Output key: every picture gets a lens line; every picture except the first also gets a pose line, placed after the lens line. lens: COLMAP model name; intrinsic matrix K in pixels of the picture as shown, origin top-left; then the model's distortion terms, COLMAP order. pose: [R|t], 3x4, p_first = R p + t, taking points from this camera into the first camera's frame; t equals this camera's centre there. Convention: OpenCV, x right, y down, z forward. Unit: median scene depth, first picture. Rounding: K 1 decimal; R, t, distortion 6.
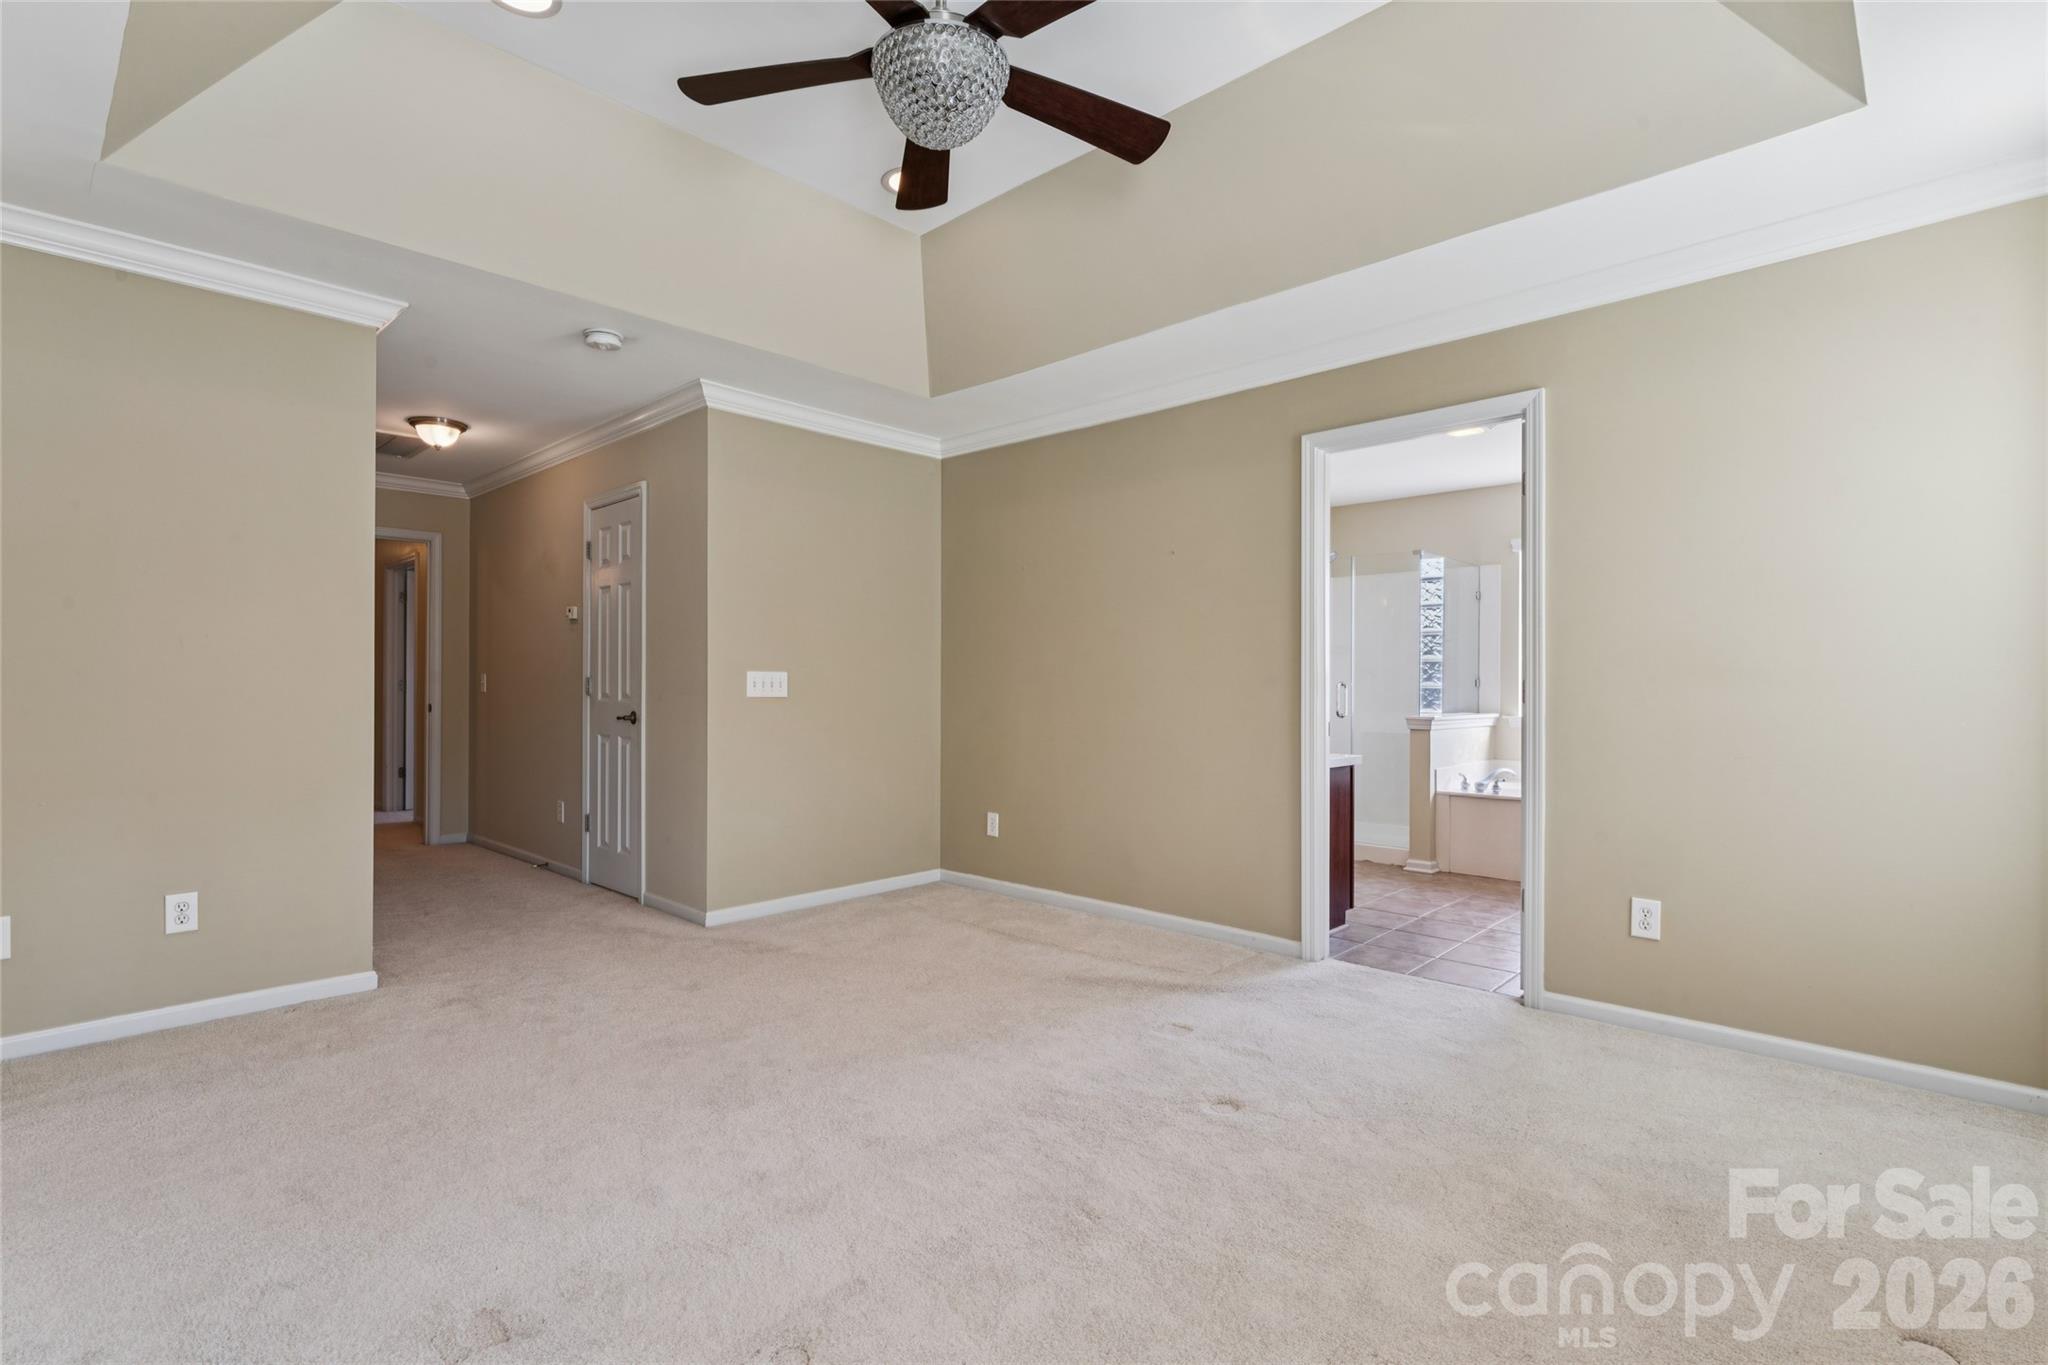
lens RADIAL K [[950.2, 0, 1022.6], [0, 950.2, 686.4], [0, 0, 1]] dist [0.002334, -0.000216]
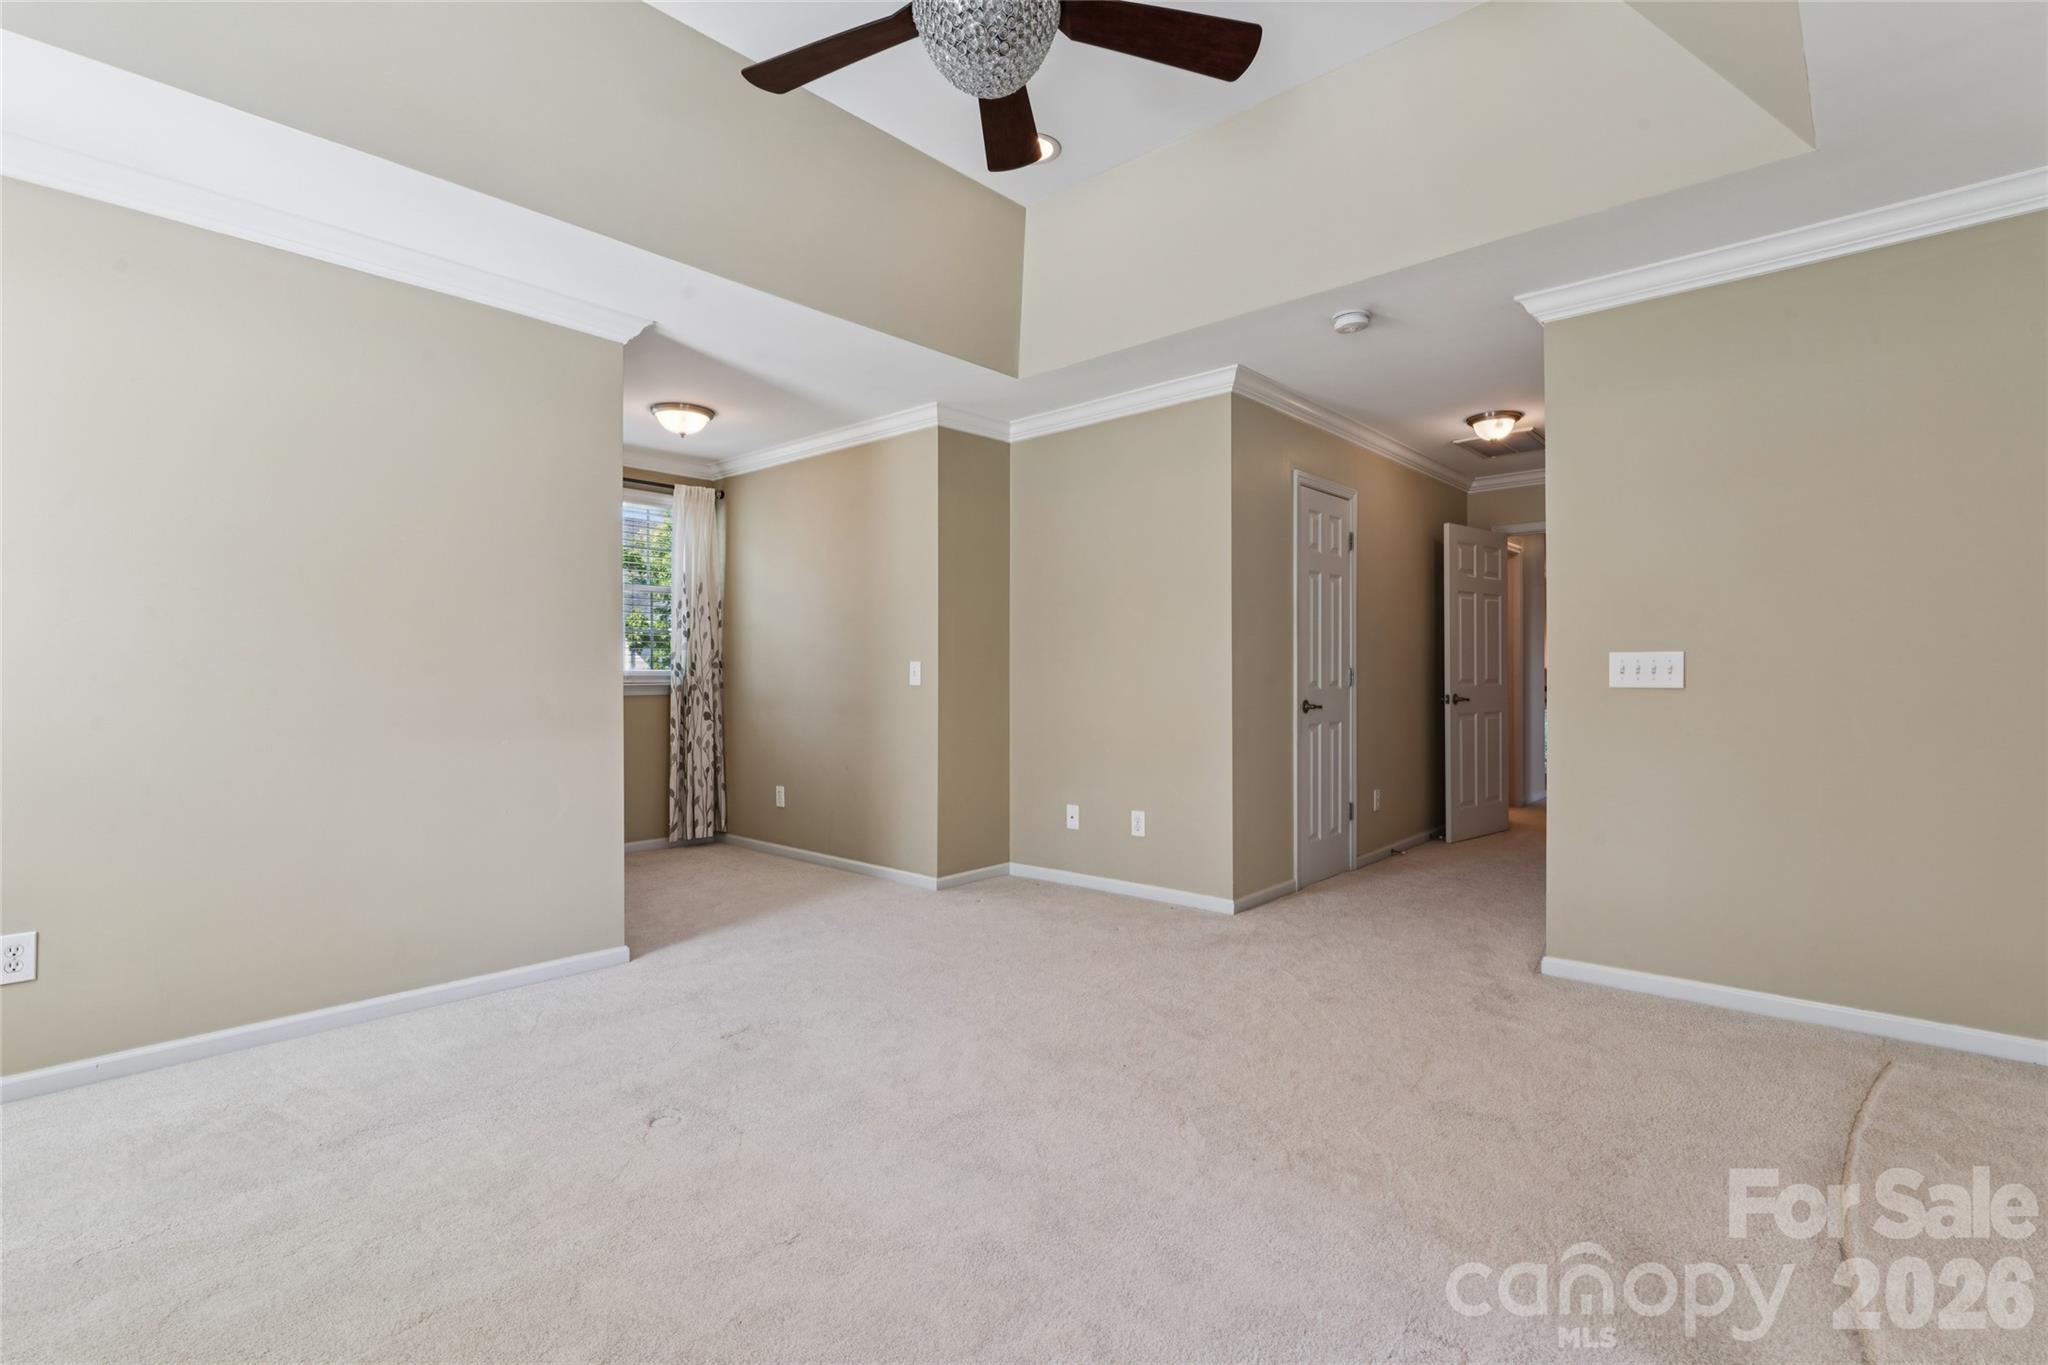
lens RADIAL K [[950.2, 0, 1025.9], [0, 950.2, 678.4], [0, 0, 1]] dist [0.002334, -0.000216]
pose [[0.034403, -0.002100, -0.999406, 0.452534], [0.004441, 0.999988, -0.001949, 0.003707], [0.999398, -0.004372, 0.034412, 0.537006]]
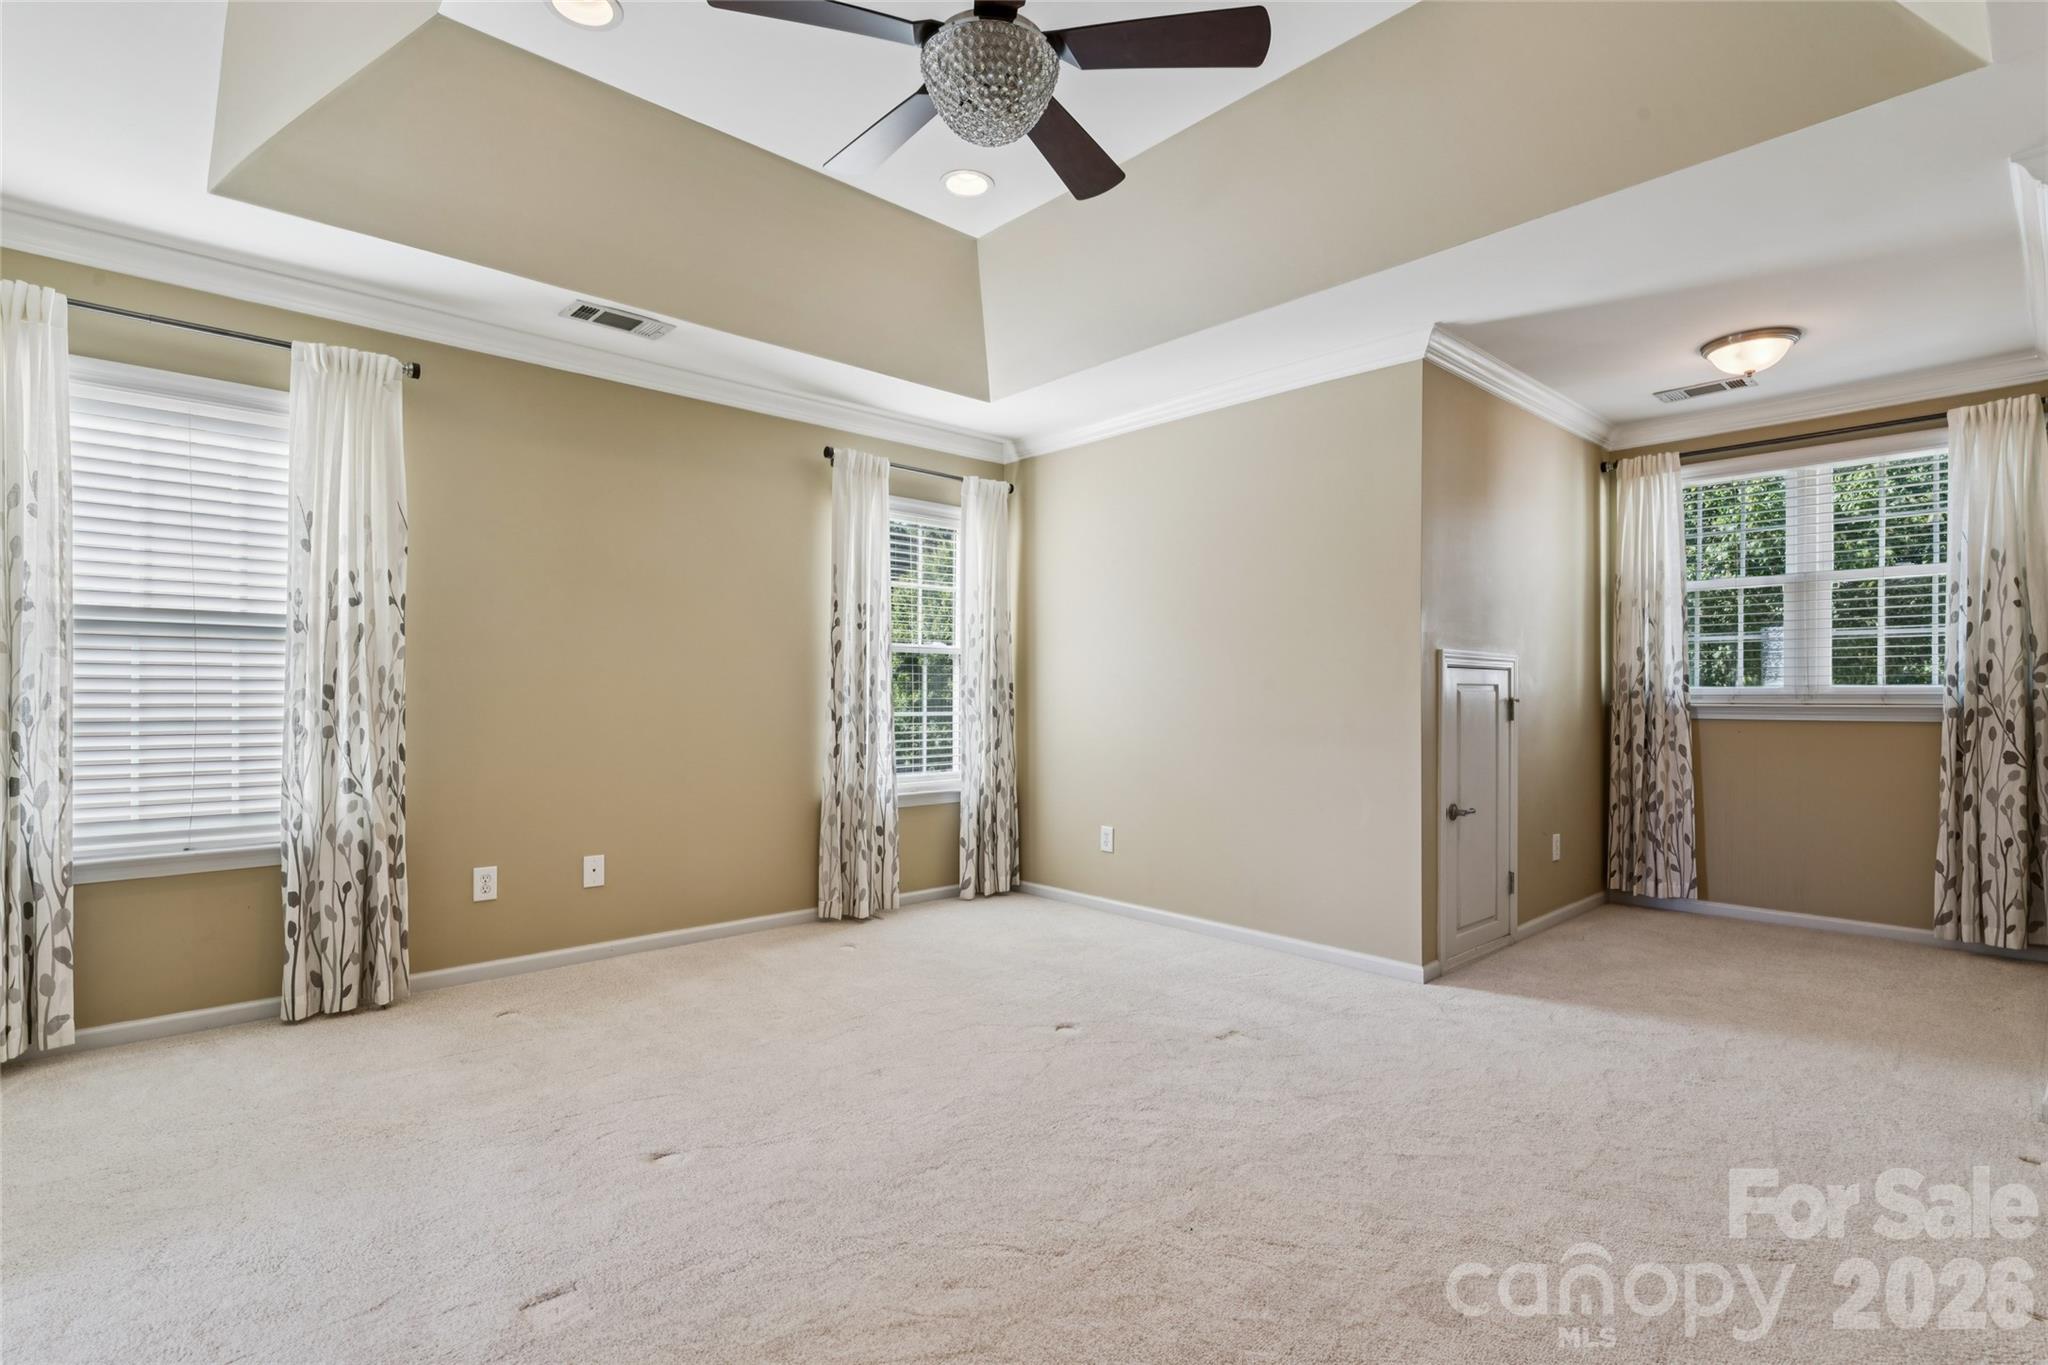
lens RADIAL K [[950.2, 0, 1019.1], [0, 950.2, 694.4], [0, 0, 1]] dist [0.002334, -0.000216]
pose [[-0.998579, -0.006792, 0.052855, -0.092195], [-0.007089, 0.999960, -0.005432, 0.006757], [-0.052816, -0.005799, -0.998587, 1.058707]]
